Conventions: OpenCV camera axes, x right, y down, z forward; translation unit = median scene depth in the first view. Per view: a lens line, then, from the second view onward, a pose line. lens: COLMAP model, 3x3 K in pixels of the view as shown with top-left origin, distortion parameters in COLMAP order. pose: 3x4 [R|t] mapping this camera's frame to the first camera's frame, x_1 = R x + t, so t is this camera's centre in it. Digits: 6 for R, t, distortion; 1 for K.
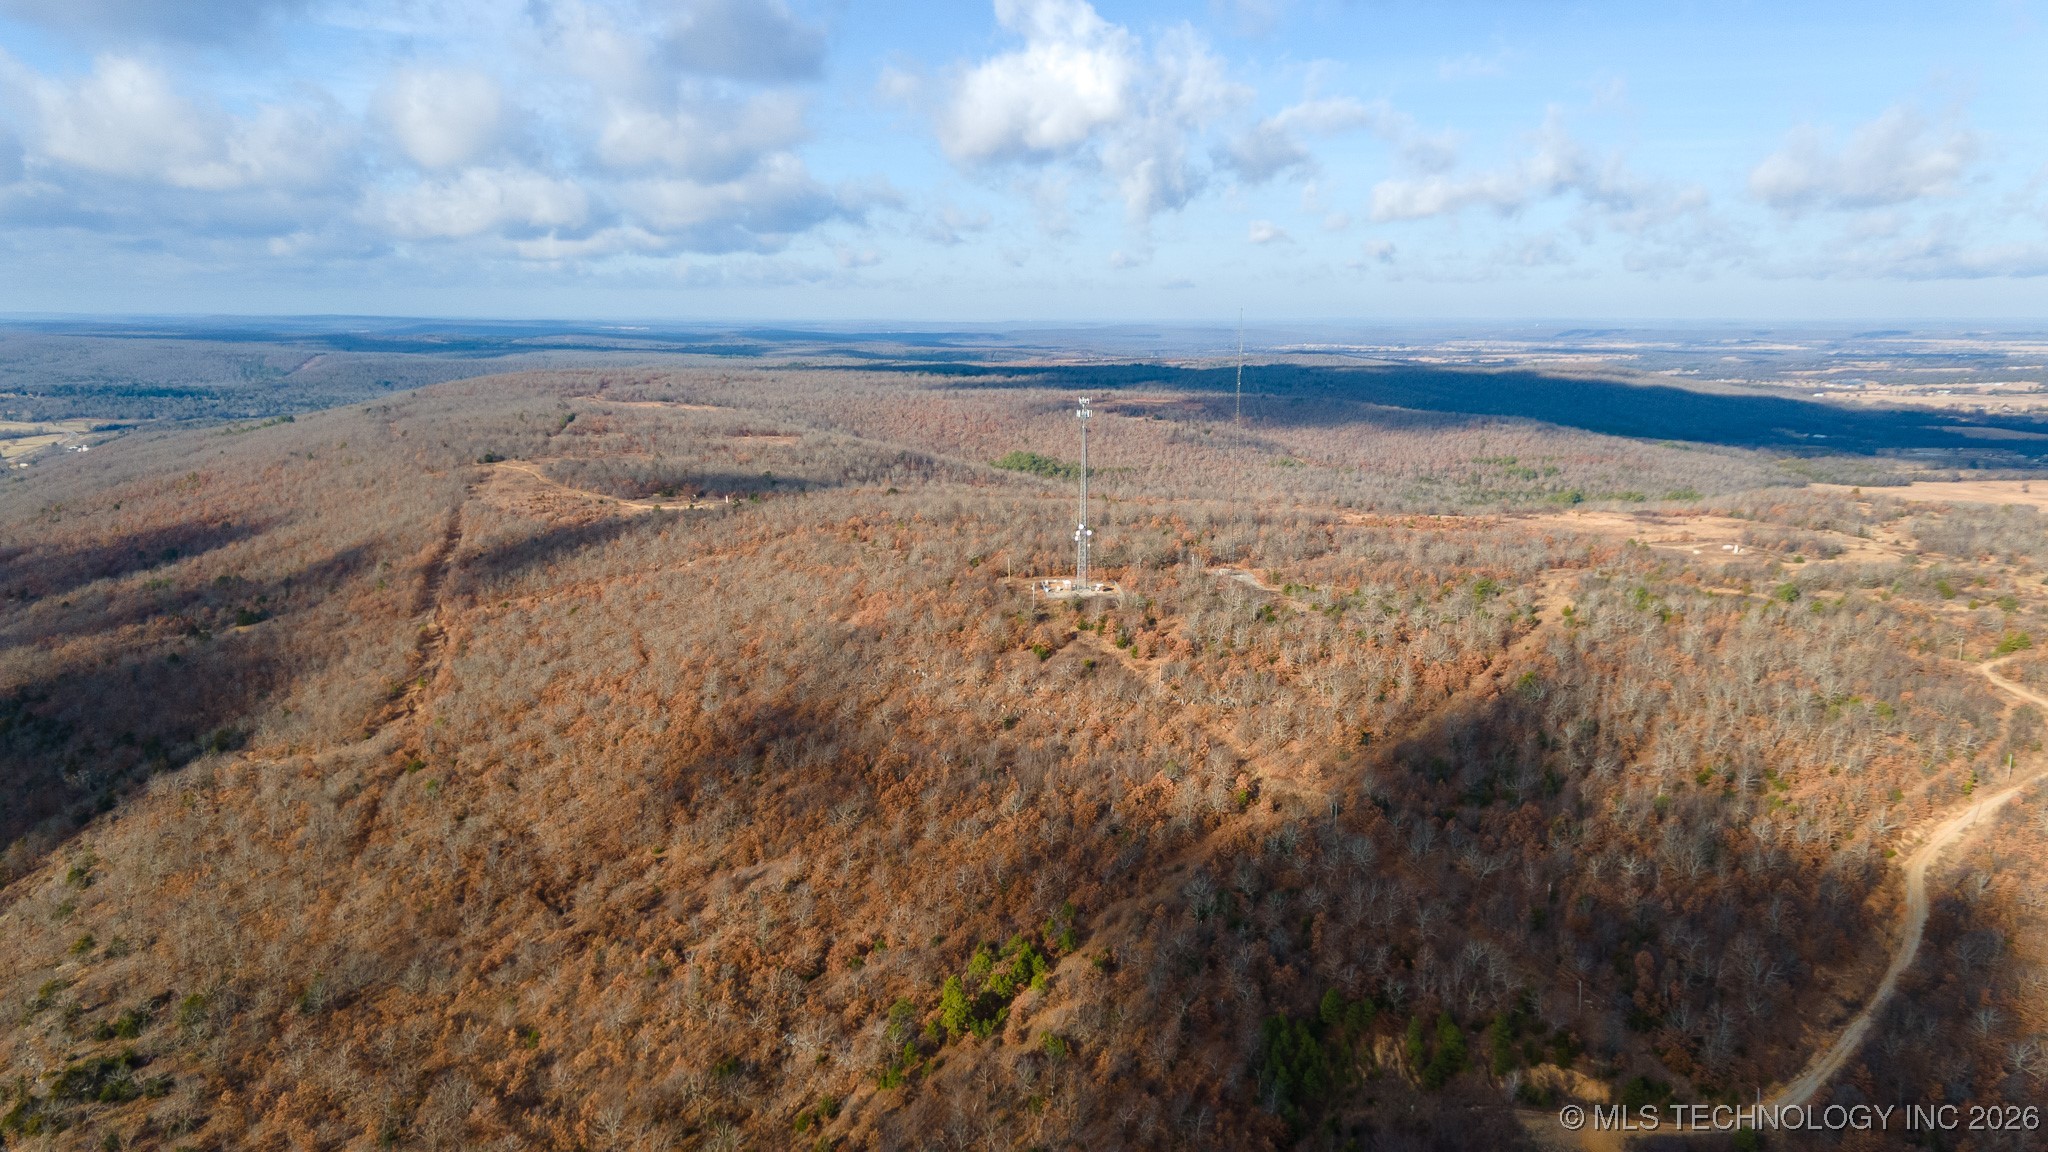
lens RADIAL K [[1477.7, 0, 1024.5], [0, 1477.7, 581.5], [0, 0, 1]] dist [0.046764, 0.002068]
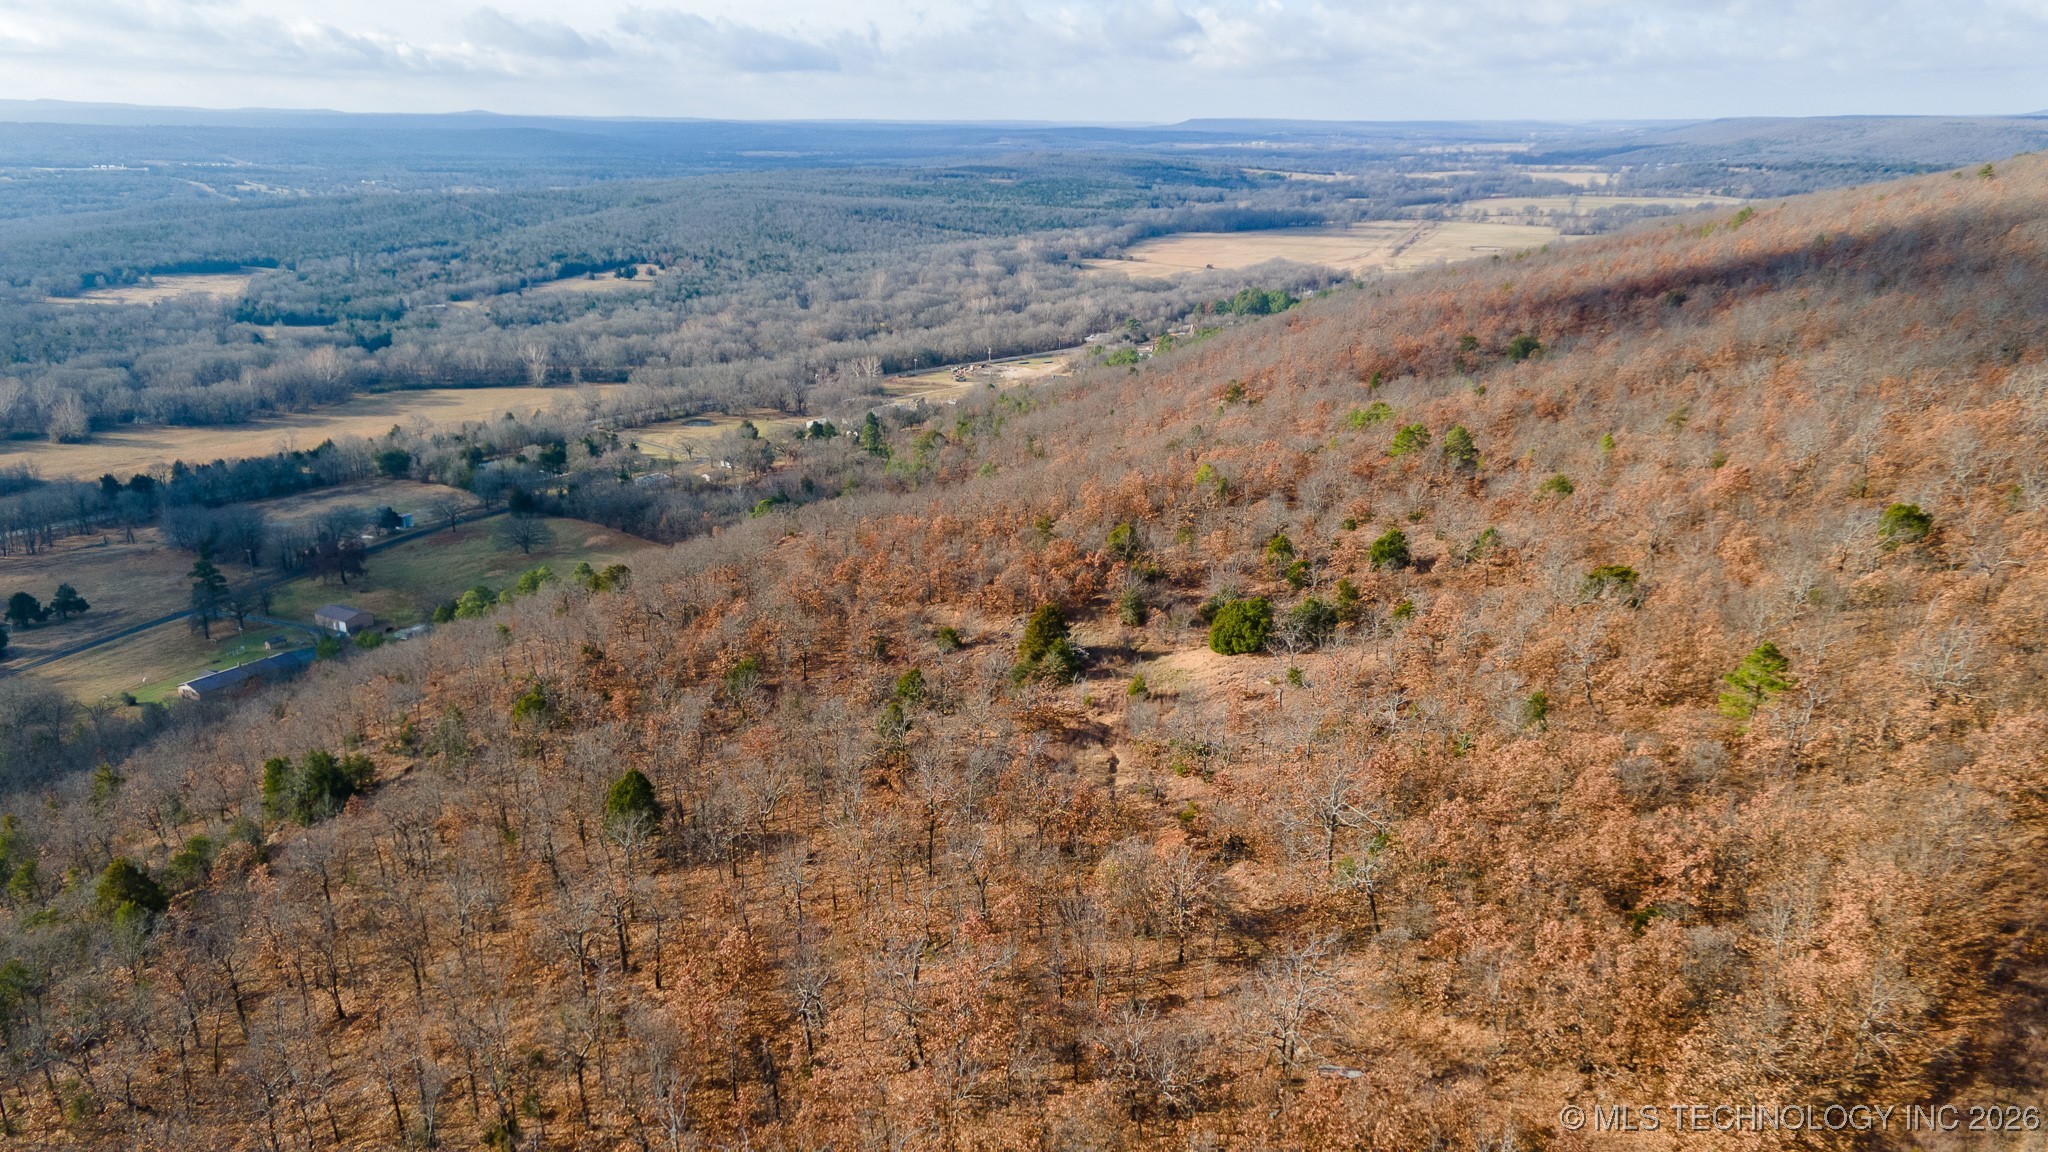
lens RADIAL K [[1477.7, 0, 1016.1], [0, 1477.7, 577.7], [0, 0, 1]] dist [0.046764, 0.002068]
pose [[0.475285, 0.258408, -0.841029, -0.209389], [-0.158020, 0.965425, 0.207328, -0.016301], [0.865525, 0.034359, 0.499685, 0.524133]]
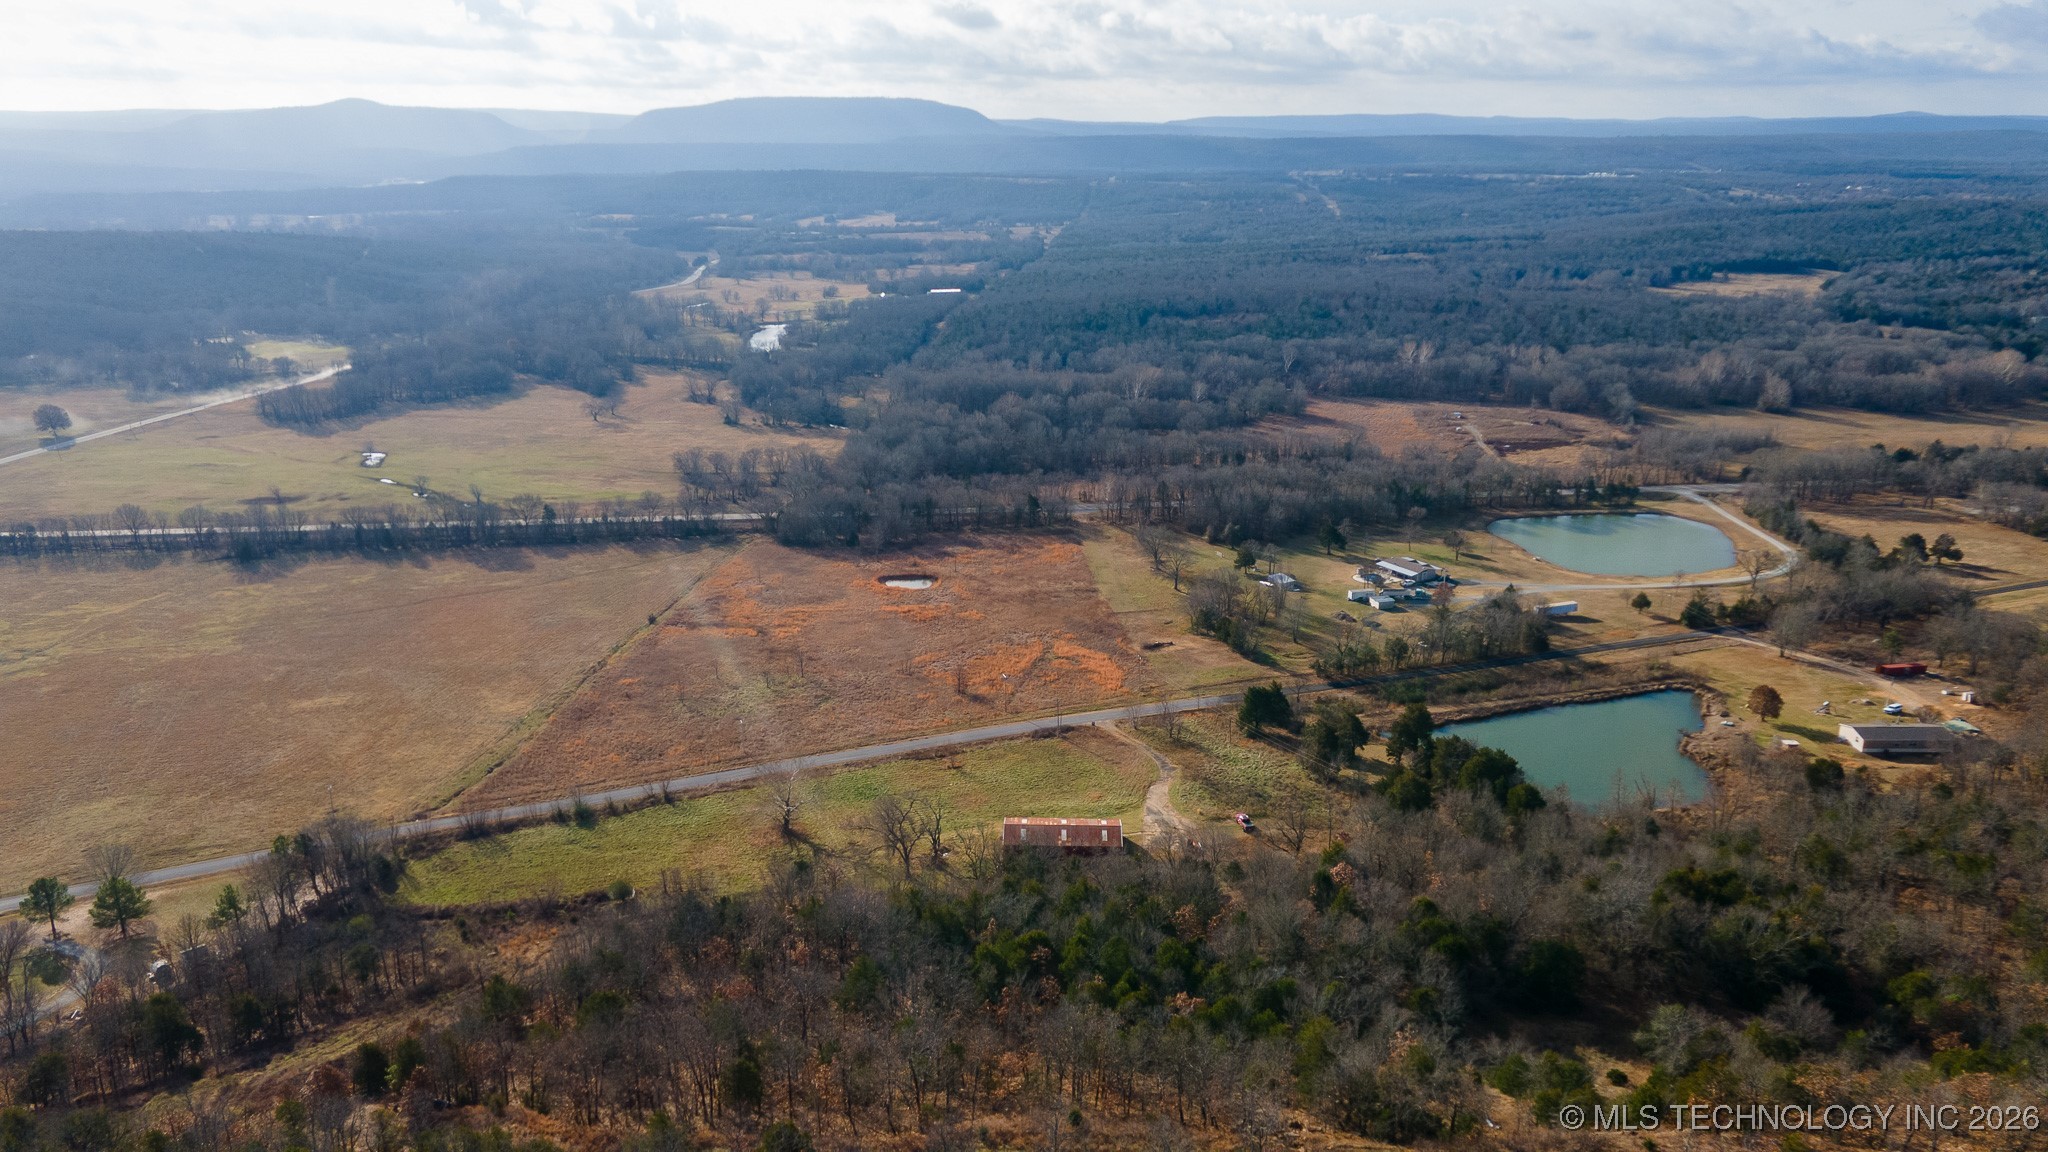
lens RADIAL K [[1477.7, 0, 1022.3], [0, 1477.7, 580.9], [0, 0, 1]] dist [0.046764, 0.002068]
pose [[-0.334459, 0.274099, -0.901669, -0.160522], [-0.166313, 0.924585, 0.342756, 0.009331], [0.927619, 0.264597, -0.263649, 0.383476]]
